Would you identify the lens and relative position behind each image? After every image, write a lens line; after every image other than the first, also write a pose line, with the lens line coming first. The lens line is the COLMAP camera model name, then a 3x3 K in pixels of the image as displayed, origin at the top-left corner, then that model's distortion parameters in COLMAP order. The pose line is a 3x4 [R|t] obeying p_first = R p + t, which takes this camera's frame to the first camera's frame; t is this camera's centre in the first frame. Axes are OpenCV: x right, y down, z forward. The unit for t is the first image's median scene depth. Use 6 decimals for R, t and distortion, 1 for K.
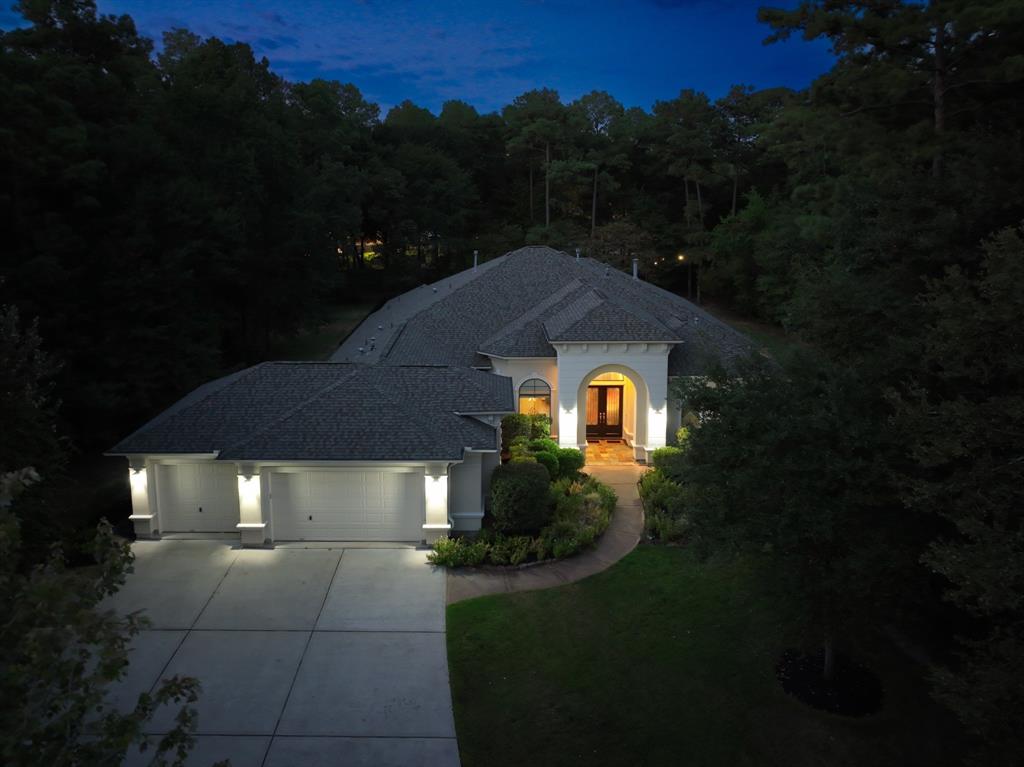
lens RADIAL K [[869.8, 0, 483.2], [0, 869.8, 344.3], [0, 0, 1]] dist [0.005856, -0.001614]
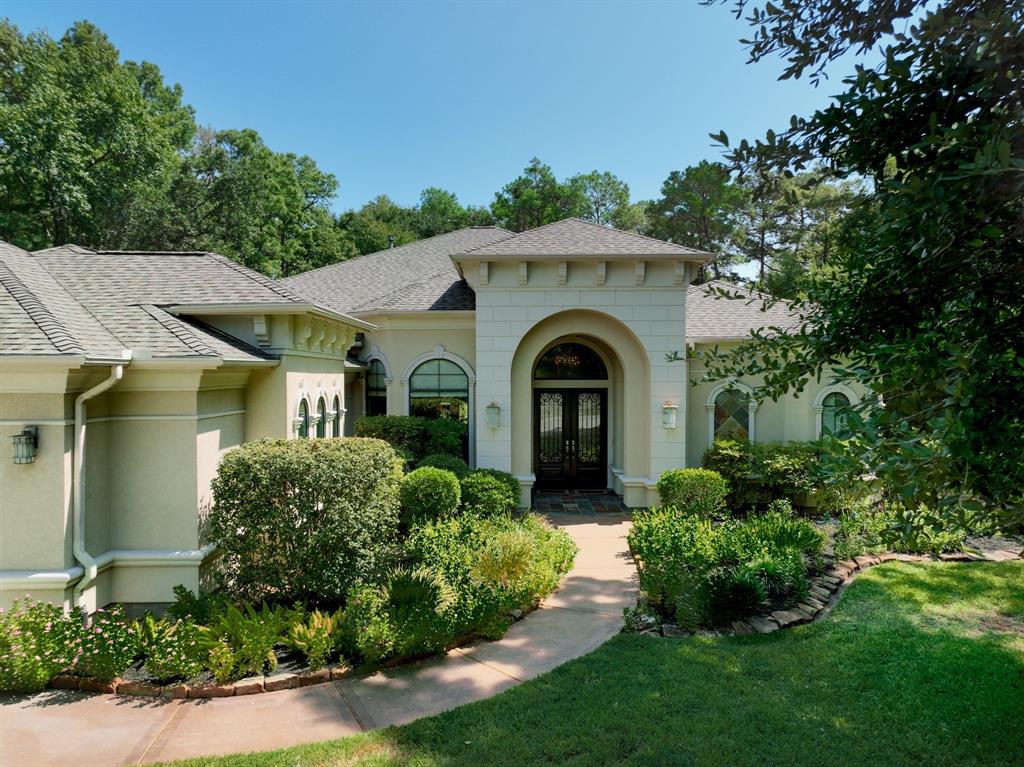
lens RADIAL K [[846.3, 0, 535.8], [0, 846.3, 391.3], [0, 0, 1]] dist [0.020229, 0.004841]
pose [[0.999421, 0.009756, 0.032600, 0.109597], [-0.004039, 0.985258, -0.171027, 0.158370], [-0.033788, 0.170796, 0.984727, 0.526852]]
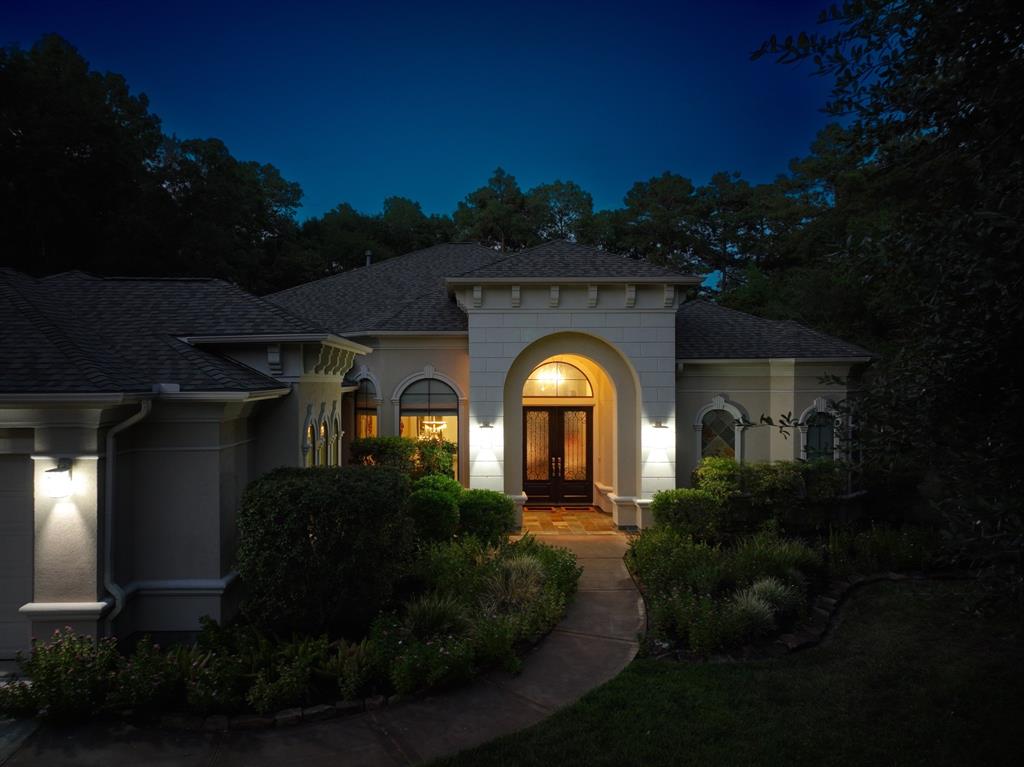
lens RADIAL K [[849.5, 0, 512.0], [0, 849.5, 383.5], [0, 0, 1]] dist [0.011492, 0.001345]
pose [[0.998241, 0.009718, 0.058478, 0.085786], [0.001282, 0.982700, -0.185198, 0.150191], [-0.059266, 0.184947, 0.980960, 0.517259]]
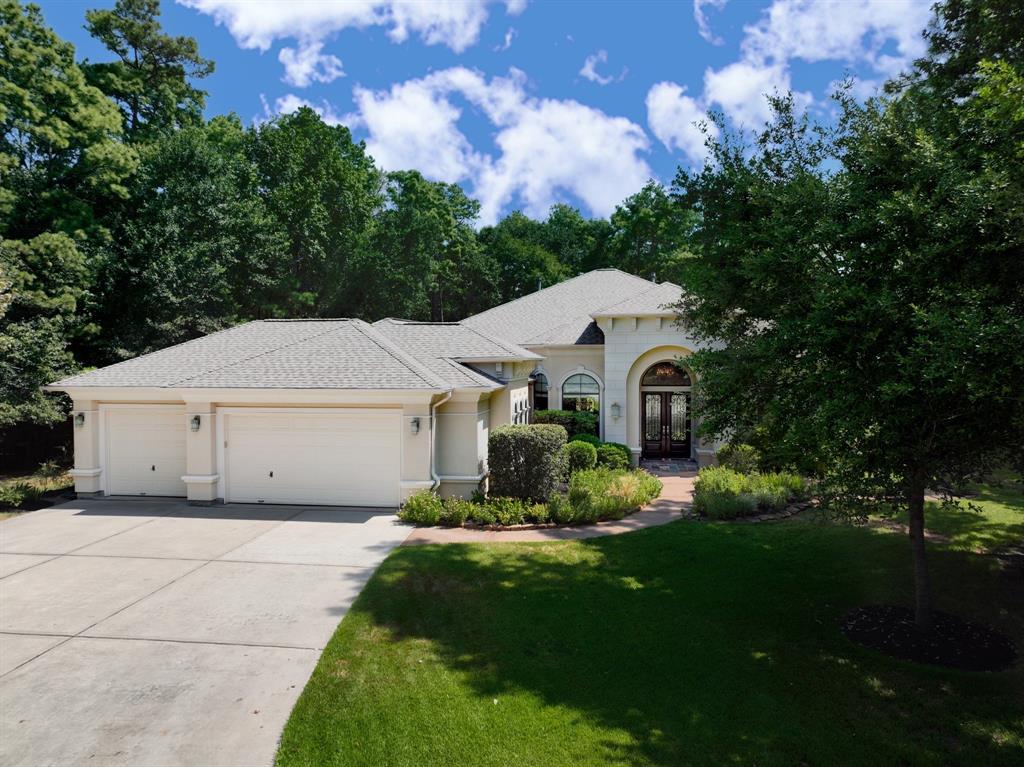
lens RADIAL K [[849.5, 0, 512.0], [0, 849.5, 383.5], [0, 0, 1]] dist [0.011492, 0.001345]
pose [[0.991134, 0.010573, -0.132446, 0.110421], [-0.031386, 0.987250, -0.156055, 0.193875], [0.129107, 0.158828, 0.978828, 0.191282]]
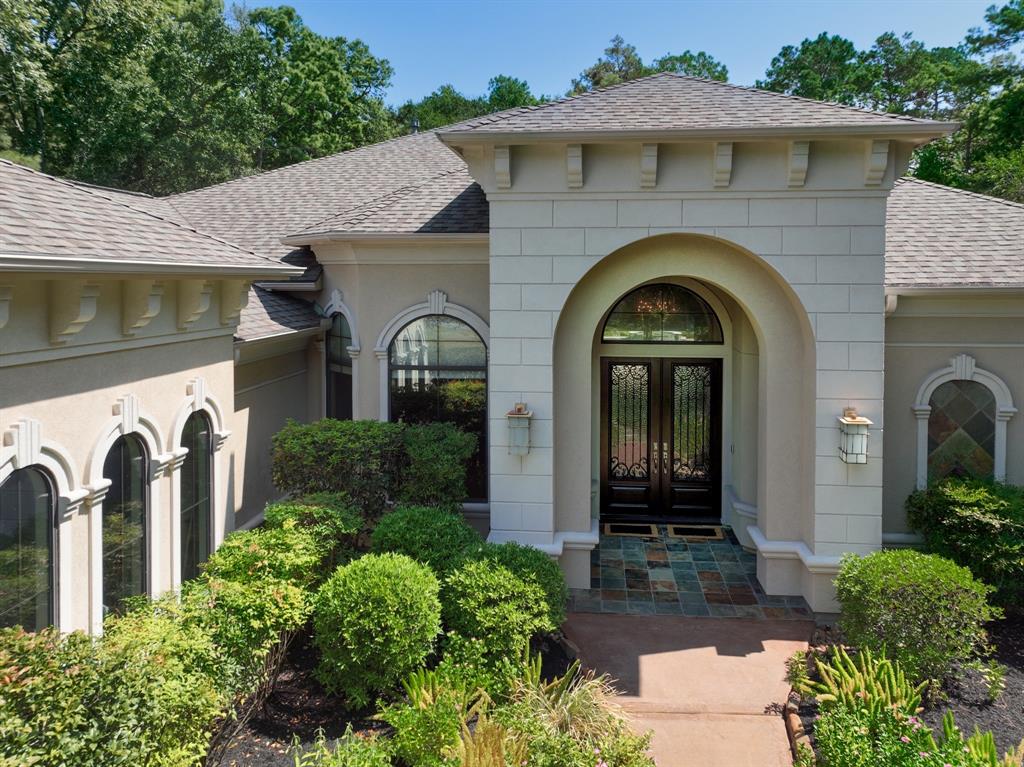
lens RADIAL K [[856.4, 0, 556.6], [0, 856.4, 312.7], [0, 0, 1]] dist [0.040839, 0.003868]
pose [[0.999053, 0.014470, -0.041044, 0.123752], [-0.020362, 0.988932, -0.146968, 0.088979], [0.038463, 0.147665, 0.988289, 0.748589]]
